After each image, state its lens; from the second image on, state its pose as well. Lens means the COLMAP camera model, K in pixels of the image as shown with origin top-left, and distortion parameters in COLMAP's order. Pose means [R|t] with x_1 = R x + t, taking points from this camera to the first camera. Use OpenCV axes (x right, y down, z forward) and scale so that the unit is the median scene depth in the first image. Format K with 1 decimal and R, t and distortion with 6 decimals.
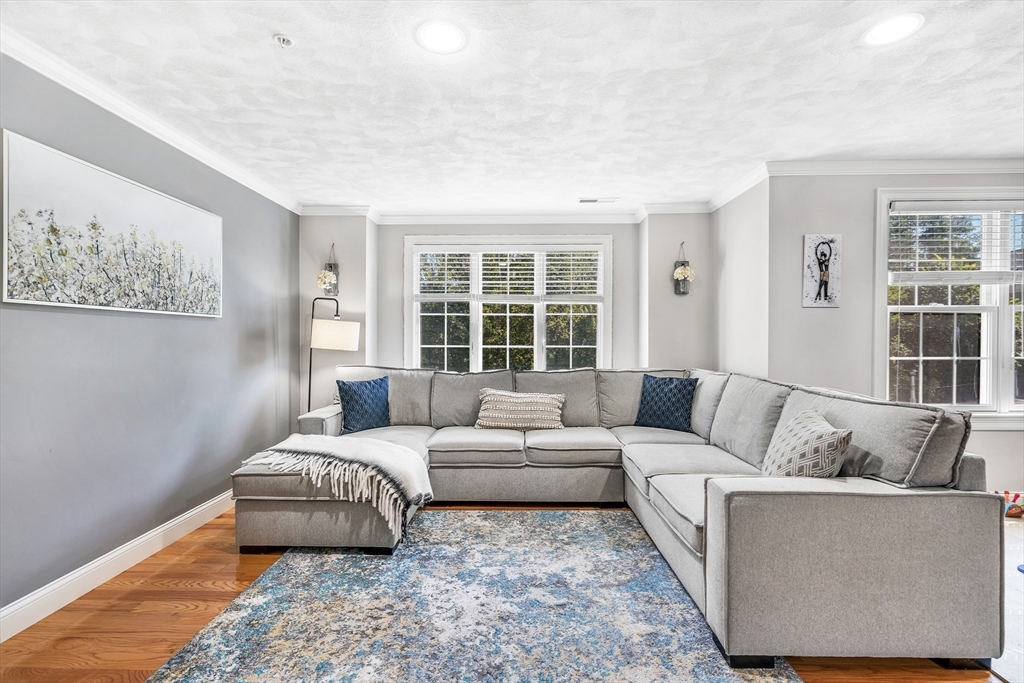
lens RADIAL K [[463.5, 0, 504.9], [0, 463.5, 343.9], [0, 0, 1]] dist [-0.004676, 0.000177]
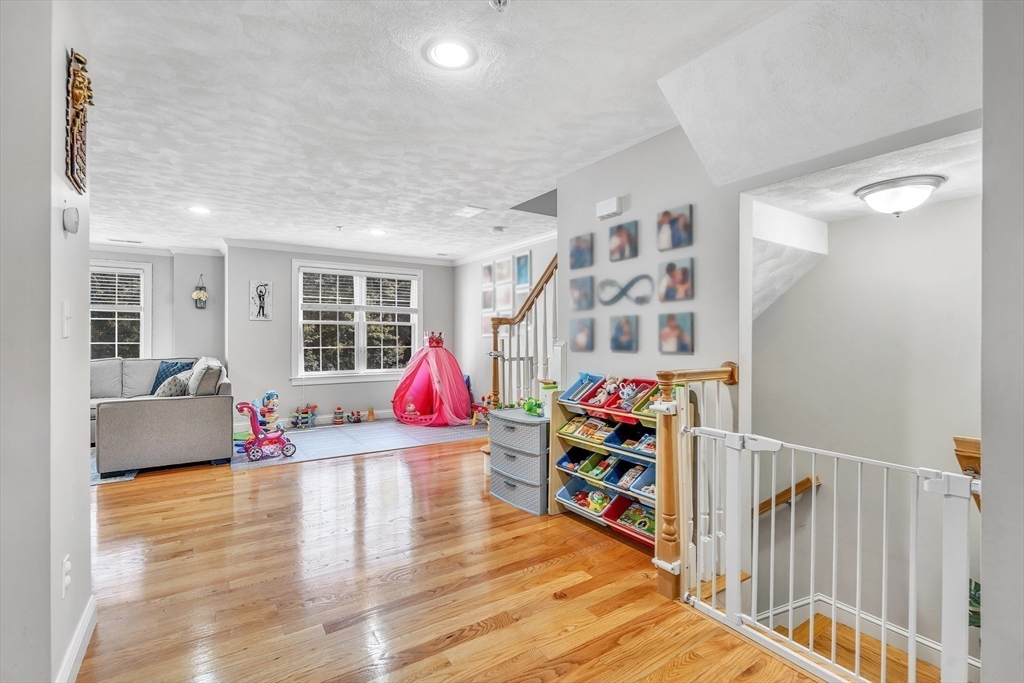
lens RADIAL K [[463.5, 0, 511.1], [0, 463.5, 339.3], [0, 0, 1]] dist [-0.004676, 0.000177]
pose [[0.813995, 0.000920, 0.580871, 0.426891], [0.005141, 0.999948, -0.008789, 0.017576], [-0.580849, 0.010141, 0.813948, -1.081023]]
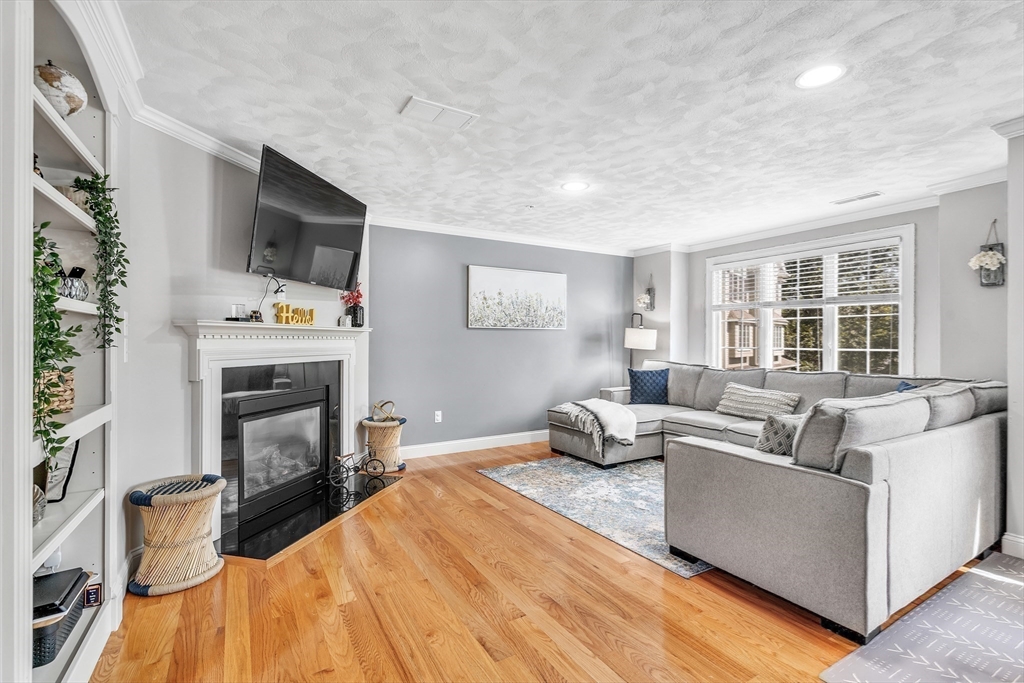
lens RADIAL K [[463.5, 0, 509.3], [0, 463.5, 339.3], [0, 0, 1]] dist [-0.004676, 0.000177]
pose [[0.530043, -0.001830, -0.847968, 0.793987], [-0.011961, 0.999882, -0.009634, 0.002444], [0.847886, 0.015249, 0.529959, -0.151450]]
